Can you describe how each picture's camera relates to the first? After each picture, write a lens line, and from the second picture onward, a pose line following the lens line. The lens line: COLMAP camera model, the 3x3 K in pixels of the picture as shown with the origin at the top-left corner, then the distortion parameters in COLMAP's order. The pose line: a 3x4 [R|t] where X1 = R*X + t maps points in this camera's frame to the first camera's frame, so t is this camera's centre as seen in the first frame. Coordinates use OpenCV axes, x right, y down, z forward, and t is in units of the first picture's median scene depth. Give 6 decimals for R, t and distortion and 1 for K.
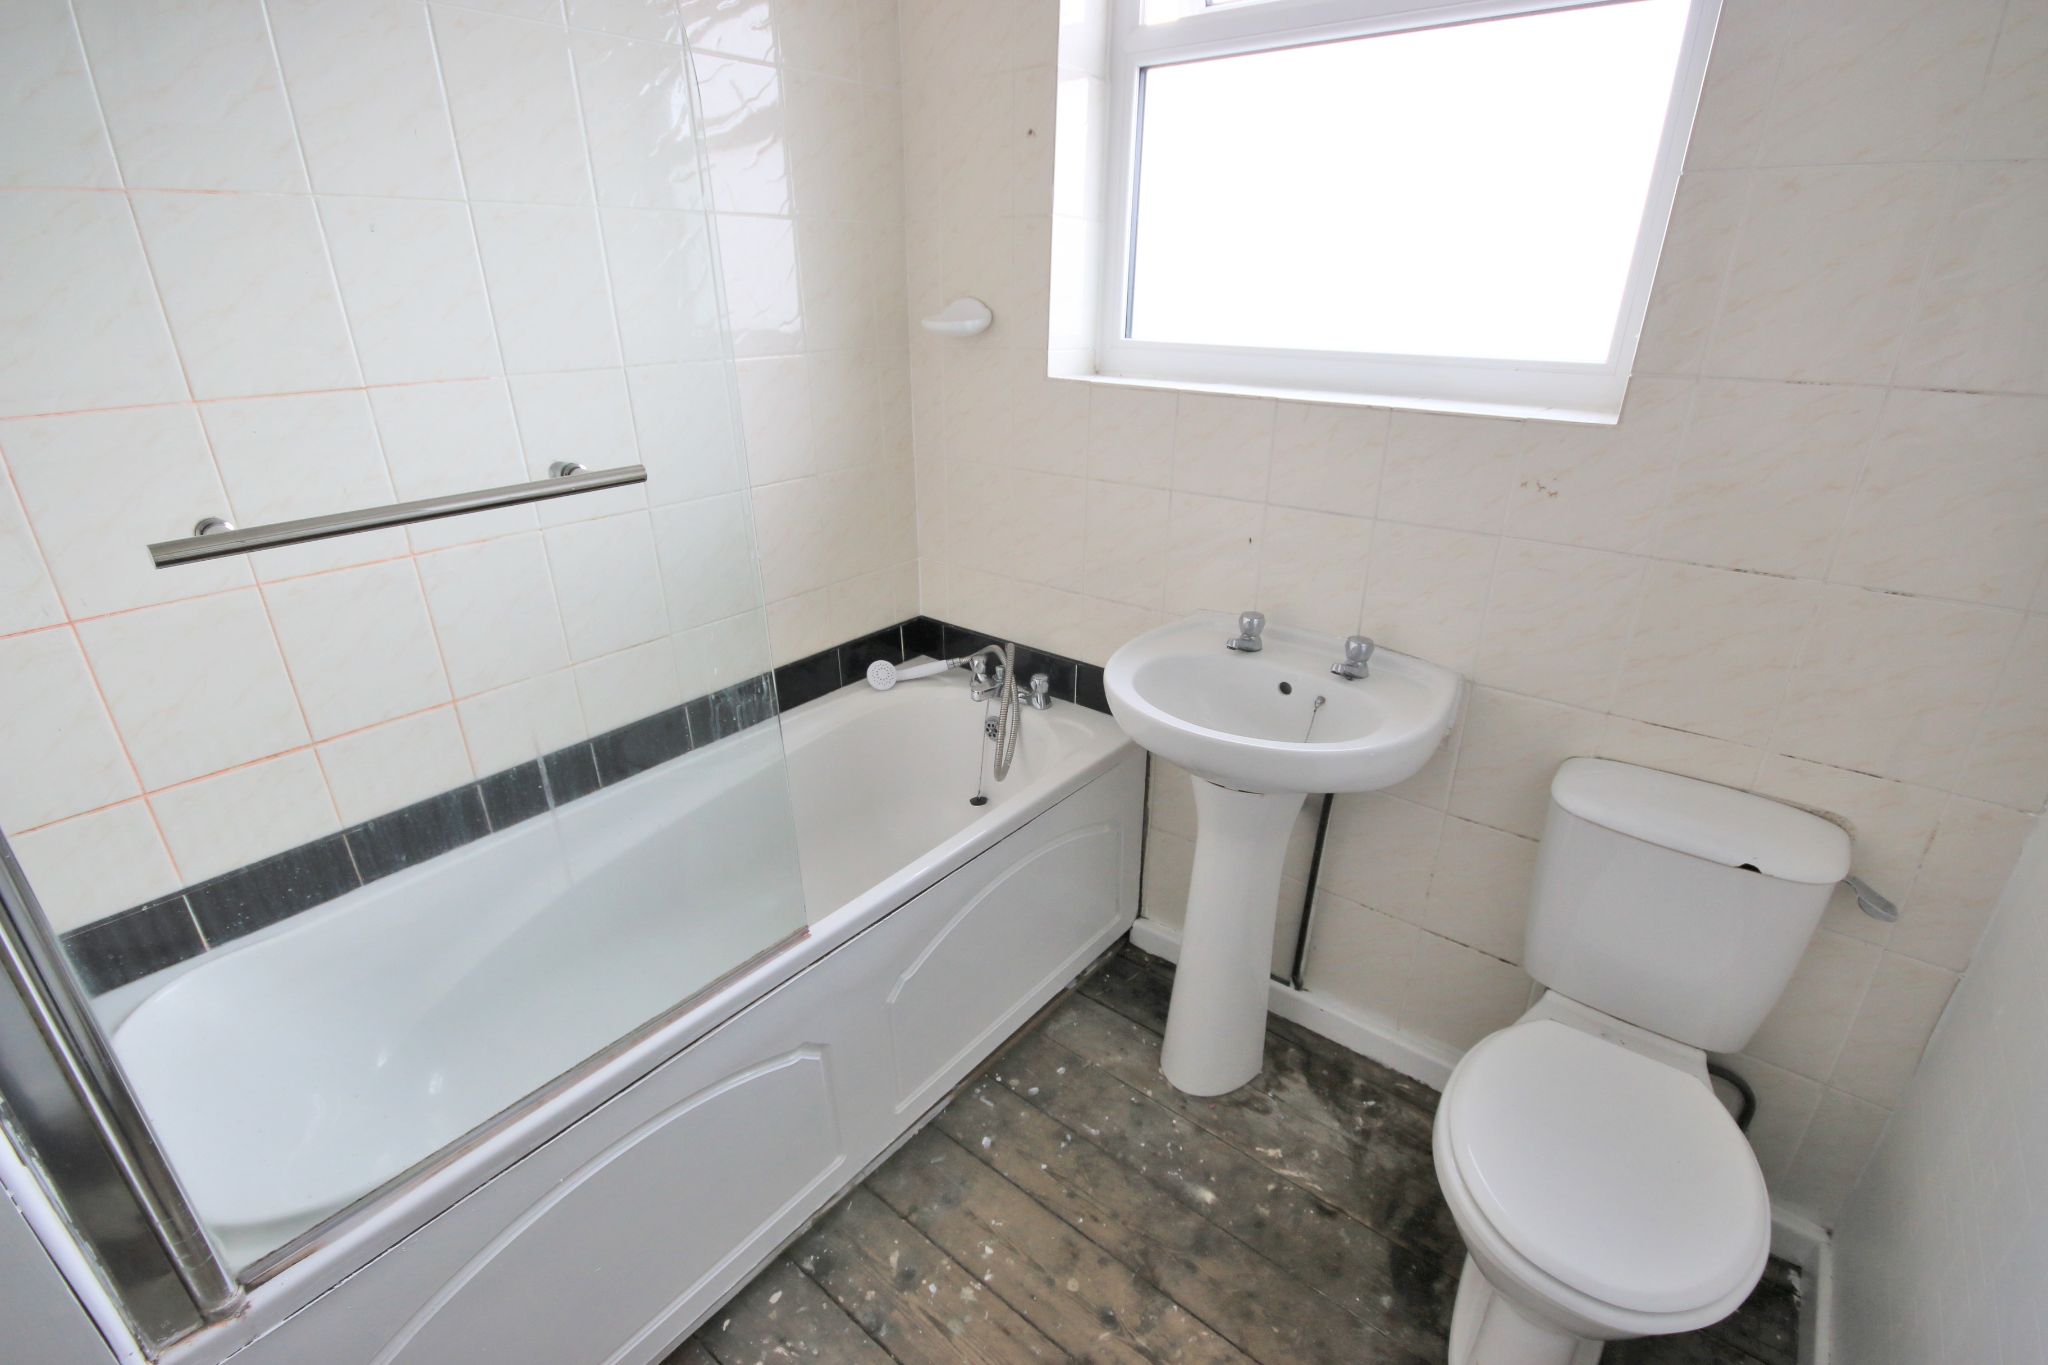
lens RADIAL K [[945.2, 0, 1019.7], [0, 945.2, 690.5], [0, 0, 1]] dist [0.007918, -0.008659]
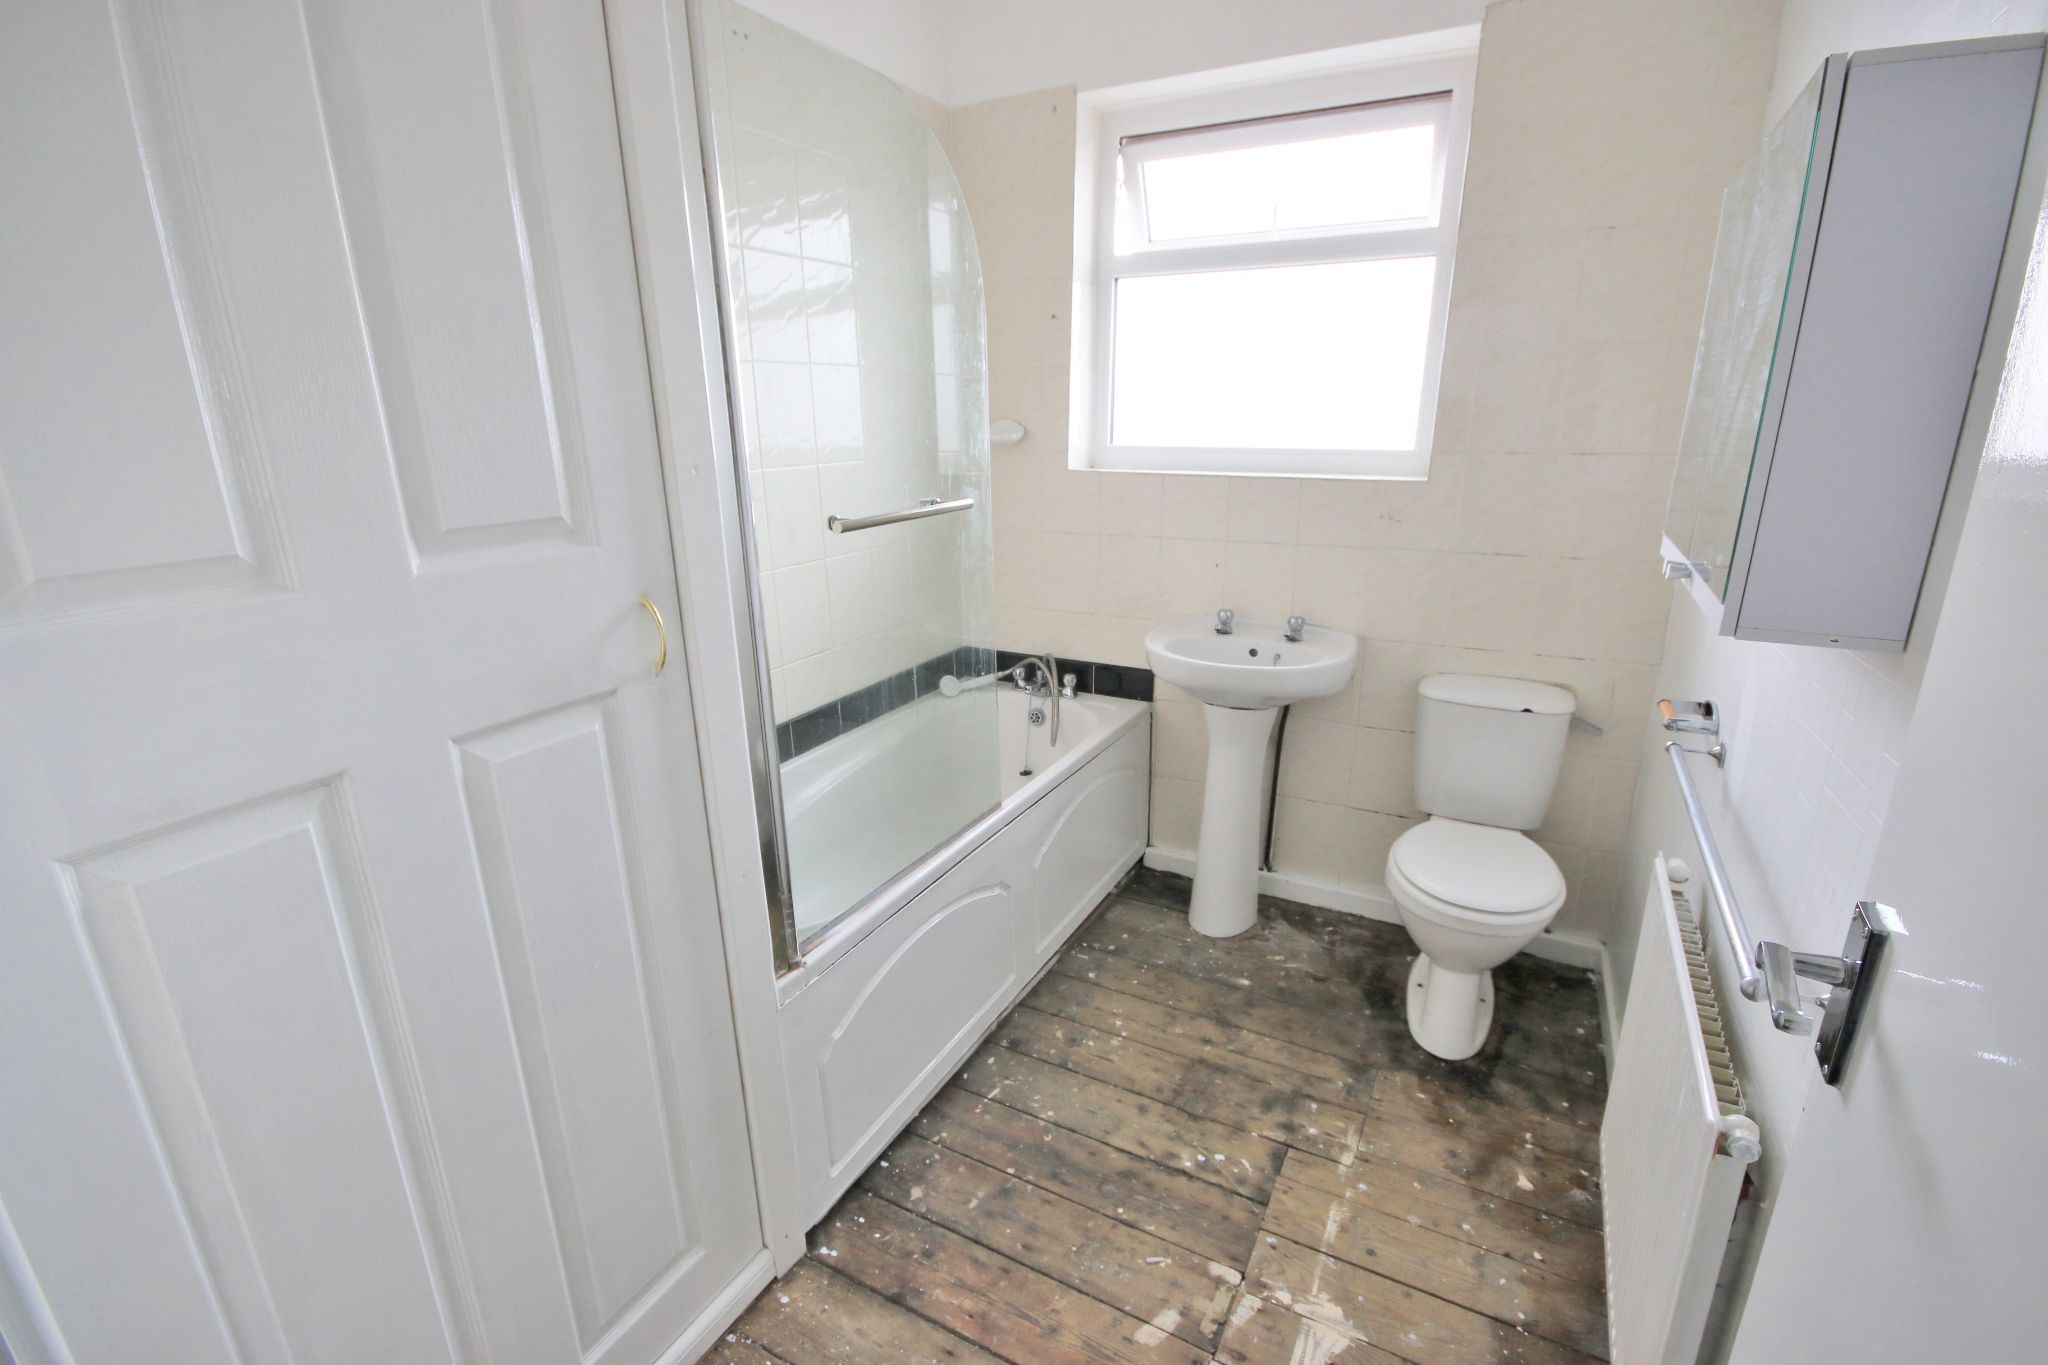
lens RADIAL K [[944.4, 0, 1021.4], [0, 944.4, 691.0], [0, 0, 1]] dist [0.000389, 0.000047]
pose [[0.982350, -0.062494, 0.176305, -0.367737], [0.083493, 0.989929, -0.114321, 0.201312], [-0.167385, 0.127024, 0.977674, -0.450948]]
